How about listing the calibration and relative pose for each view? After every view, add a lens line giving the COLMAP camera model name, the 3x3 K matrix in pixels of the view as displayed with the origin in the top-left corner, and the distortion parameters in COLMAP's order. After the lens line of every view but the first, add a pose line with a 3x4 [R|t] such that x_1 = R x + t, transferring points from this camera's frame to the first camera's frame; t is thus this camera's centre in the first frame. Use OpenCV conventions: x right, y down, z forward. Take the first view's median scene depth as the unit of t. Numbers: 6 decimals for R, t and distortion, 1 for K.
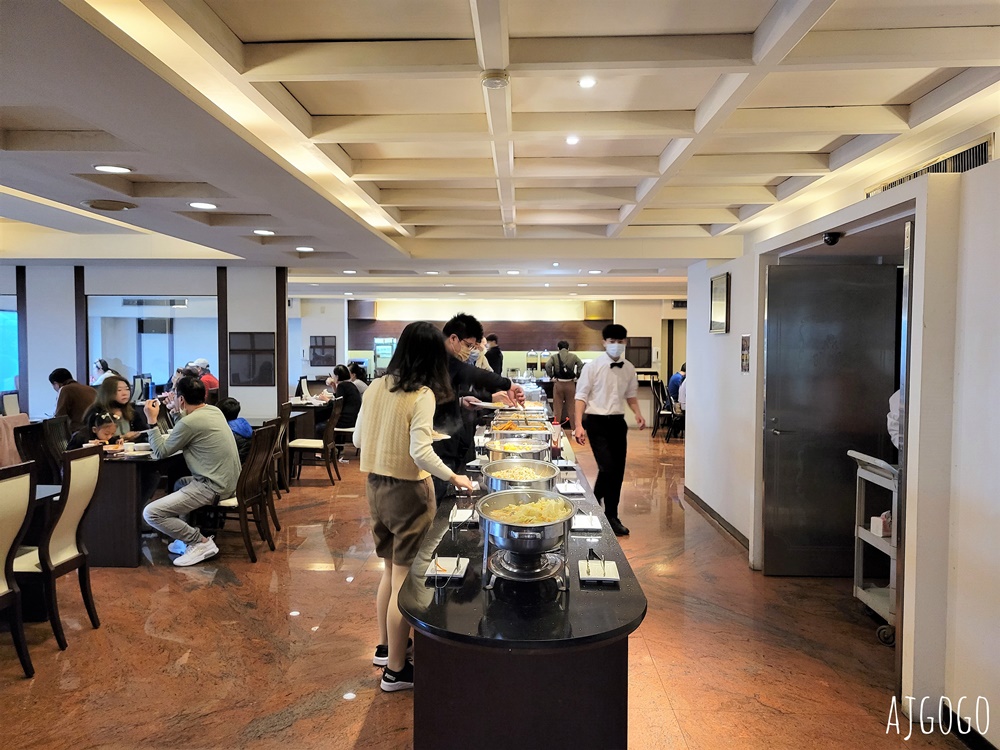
lens RADIAL K [[759.5, 0, 497.8], [0, 759.5, 374.4], [0, 0, 1]] dist [0.010798, -0.000246]
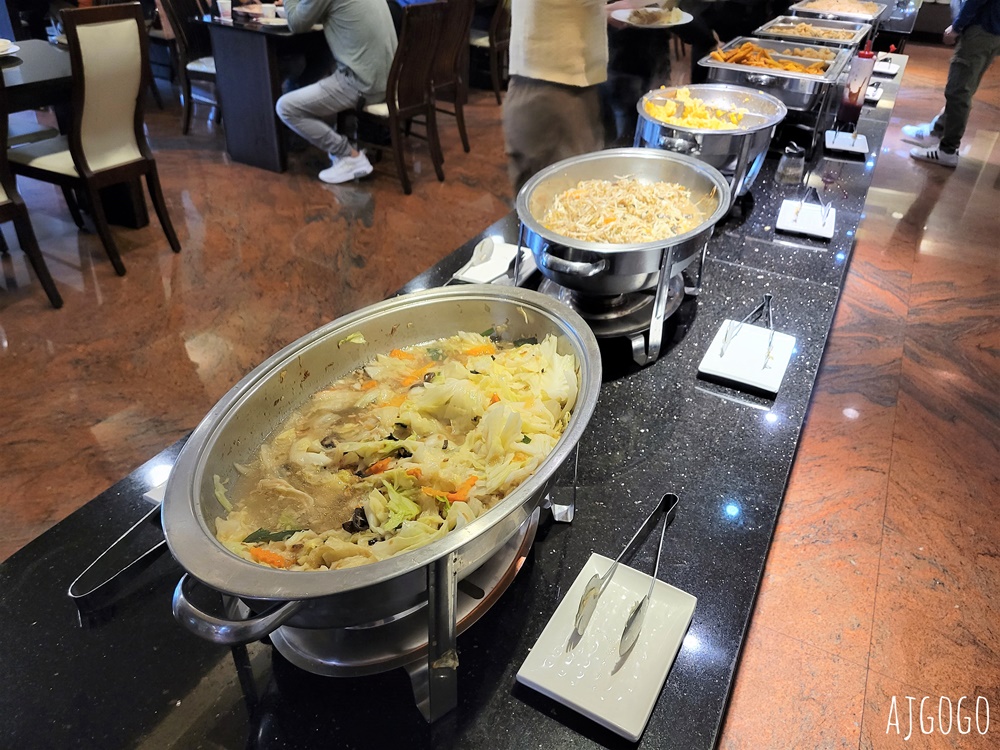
lens RADIAL K [[759.5, 0, 502.3], [0, 759.5, 379.5], [0, 0, 1]] dist [0.010798, -0.000246]
pose [[0.906280, 0.274525, -0.321390, 0.068990], [-0.078018, 0.855952, 0.511135, 0.004849], [0.415414, -0.438158, 0.797150, 0.343588]]
